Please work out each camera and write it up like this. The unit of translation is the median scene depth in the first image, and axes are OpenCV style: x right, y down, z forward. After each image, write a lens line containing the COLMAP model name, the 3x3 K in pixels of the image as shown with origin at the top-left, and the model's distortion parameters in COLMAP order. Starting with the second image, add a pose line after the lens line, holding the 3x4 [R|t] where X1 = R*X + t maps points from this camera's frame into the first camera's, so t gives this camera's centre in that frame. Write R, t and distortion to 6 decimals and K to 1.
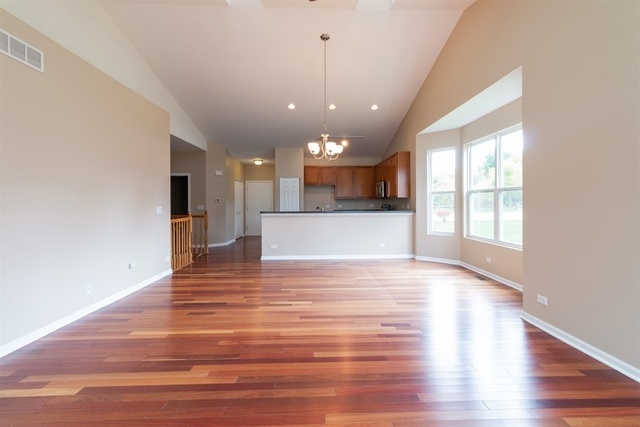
lens RADIAL K [[300.9, 0, 323.0], [0, 300.9, 202.9], [0, 0, 1]] dist [0.011895, -0.000271]
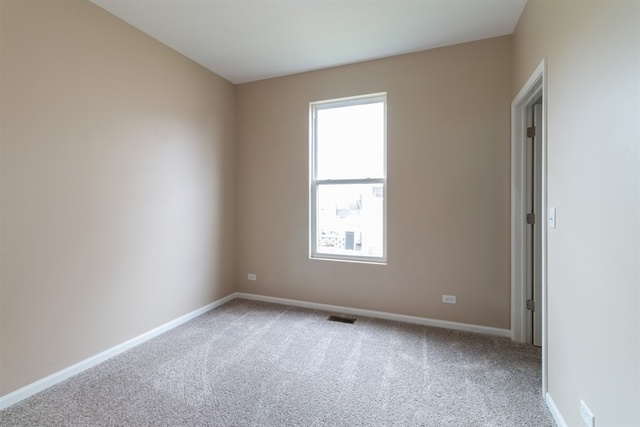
lens RADIAL K [[300.9, 0, 323.0], [0, 300.9, 202.9], [0, 0, 1]] dist [0.011895, -0.000271]
pose [[0.401946, -0.011877, 0.915586, -0.053921], [-0.003815, 0.999885, 0.014645, -0.004662], [-0.915655, -0.009380, 0.401855, 0.559201]]
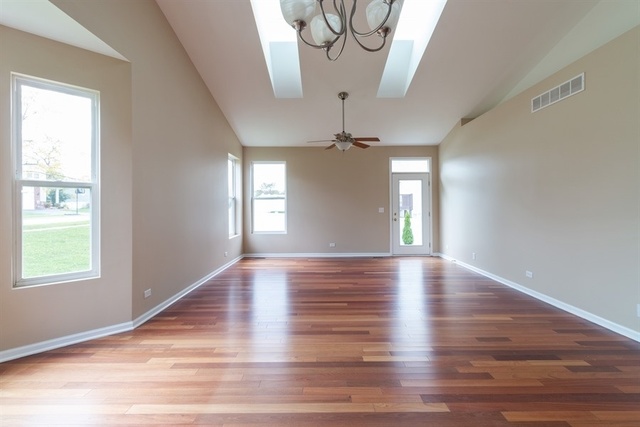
lens RADIAL K [[300.9, 0, 323.0], [0, 300.9, 202.9], [0, 0, 1]] dist [0.011895, -0.000271]
pose [[-0.999501, 0.008420, 0.030436, 0.021094], [0.008432, 0.999964, 0.000270, -0.005734], [-0.030433, 0.000527, -0.999537, 1.281266]]
